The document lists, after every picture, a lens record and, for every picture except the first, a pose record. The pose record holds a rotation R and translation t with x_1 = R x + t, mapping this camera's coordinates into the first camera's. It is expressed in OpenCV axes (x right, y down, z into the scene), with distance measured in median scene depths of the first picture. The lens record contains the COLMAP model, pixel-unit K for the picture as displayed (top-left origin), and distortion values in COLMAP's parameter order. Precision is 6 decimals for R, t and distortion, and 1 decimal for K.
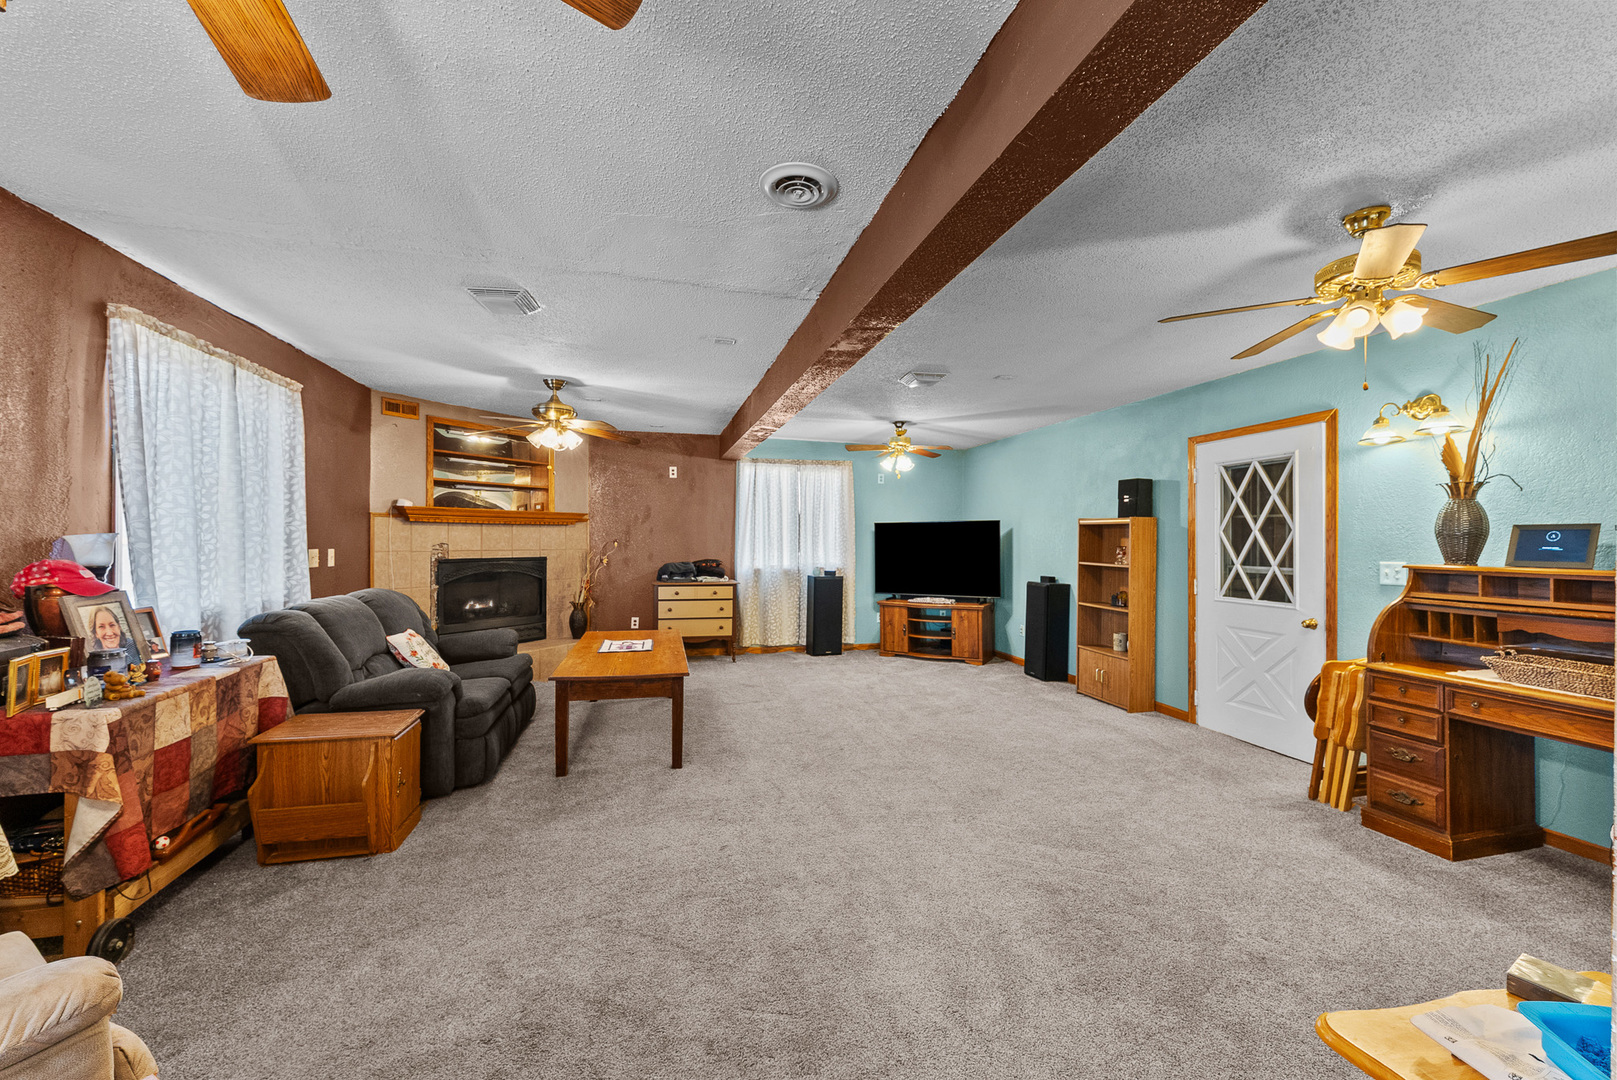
lens RADIAL K [[647.4, 0, 816.5], [0, 647.4, 533.0], [0, 0, 1]] dist [0.002315, 0.000106]
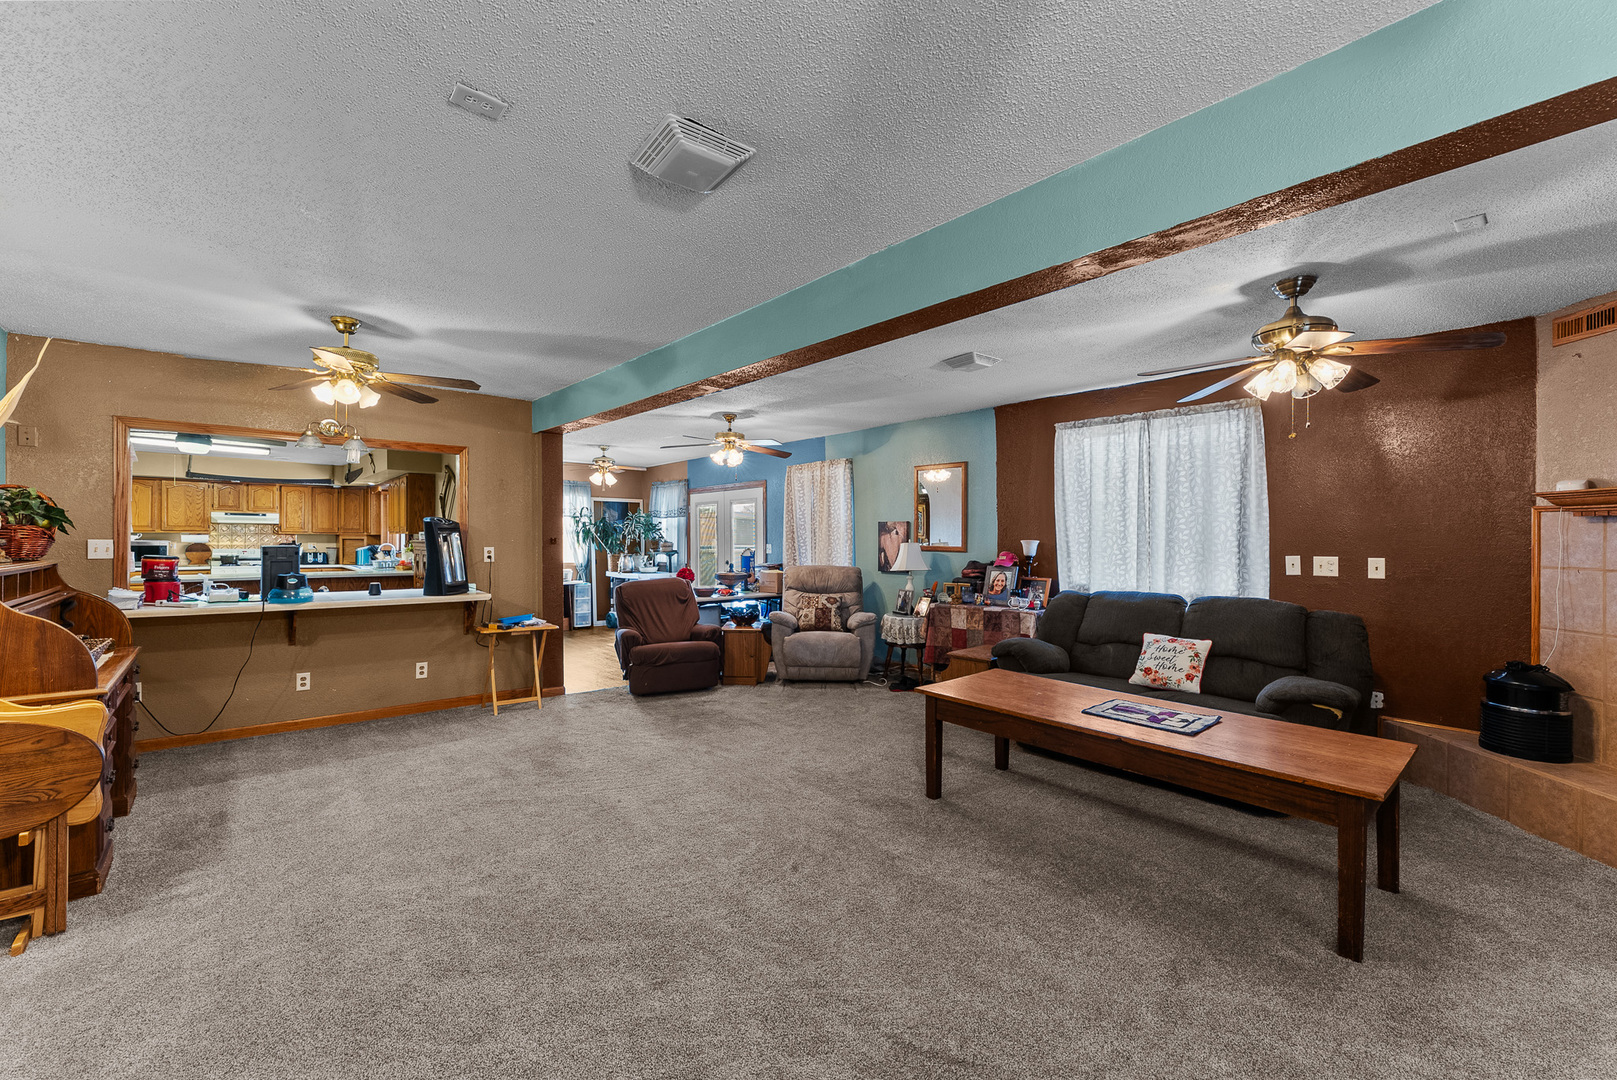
lens RADIAL K [[657.4, 0, 809.5], [0, 657.4, 531.1], [0, 0, 1]] dist [0.000287, -0.000433]
pose [[-0.889995, -0.016105, -0.455685, 0.196498], [-0.005504, 0.999683, -0.024580, 0.010114], [0.455936, -0.019367, -0.889802, 0.961146]]
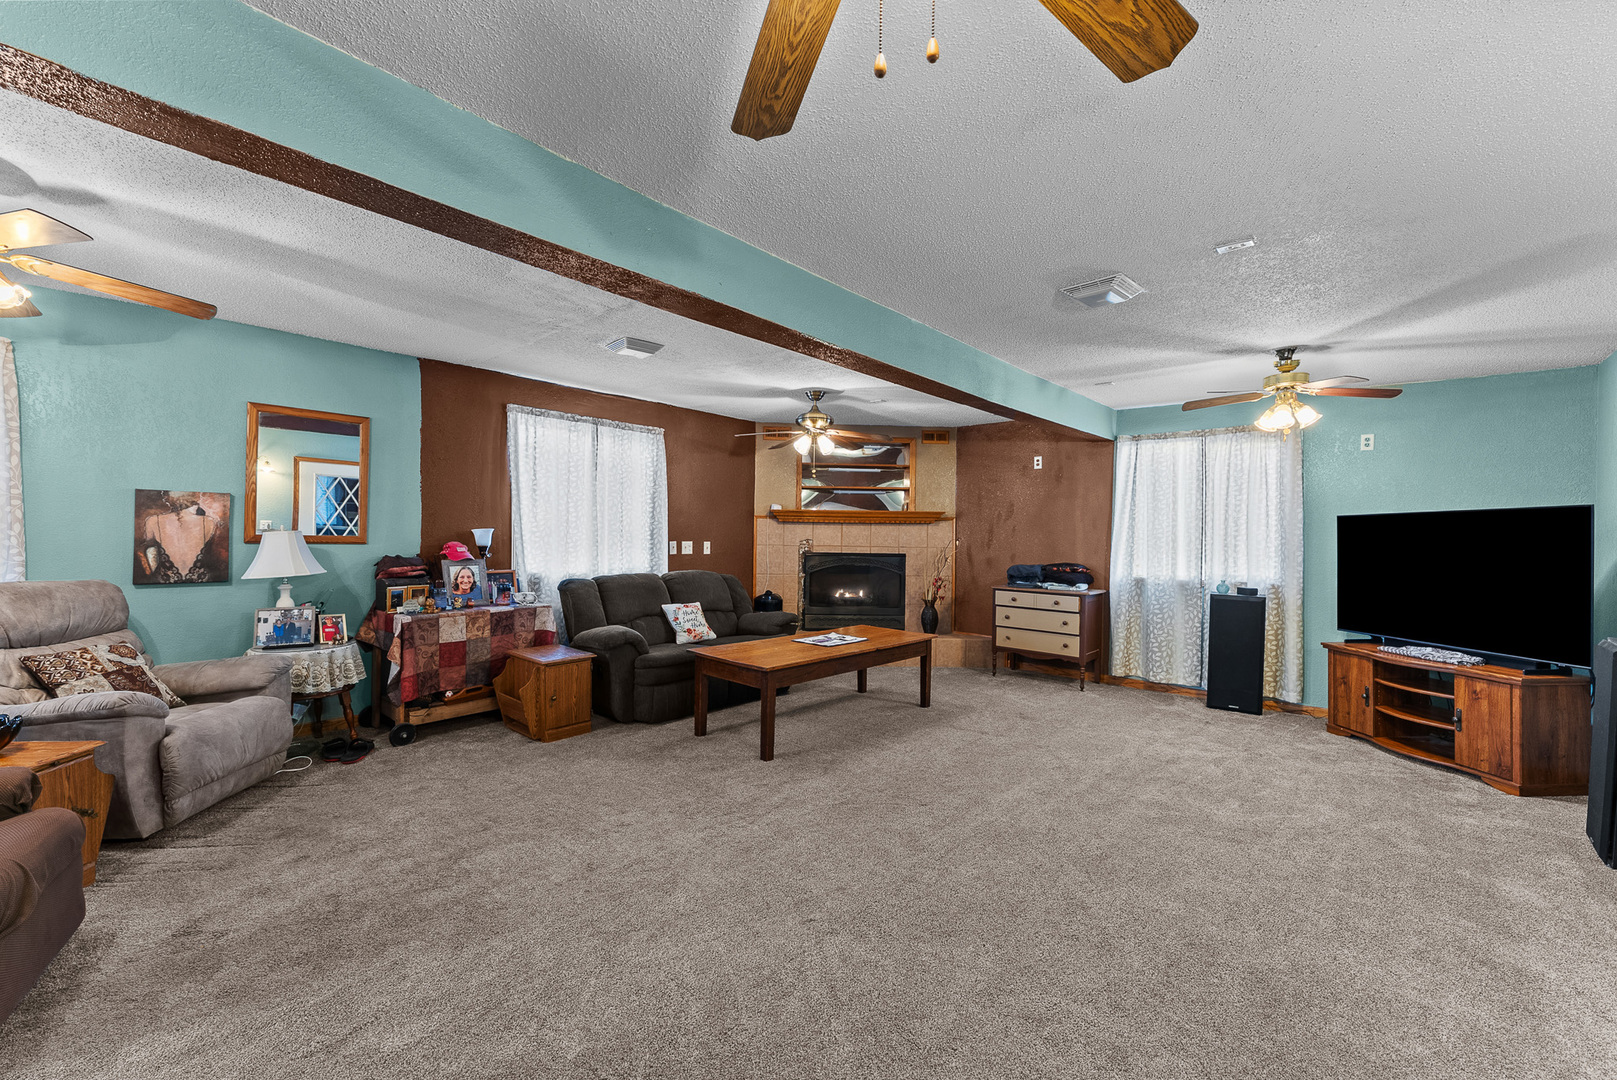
lens RADIAL K [[657.4, 0, 809.5], [0, 657.4, 531.1], [0, 0, 1]] dist [0.000287, -0.000433]
pose [[0.558937, 0.000156, -0.829210, 0.374000], [-0.004152, 0.999988, -0.002611, 0.003089], [0.829200, 0.004902, 0.558930, 0.263970]]
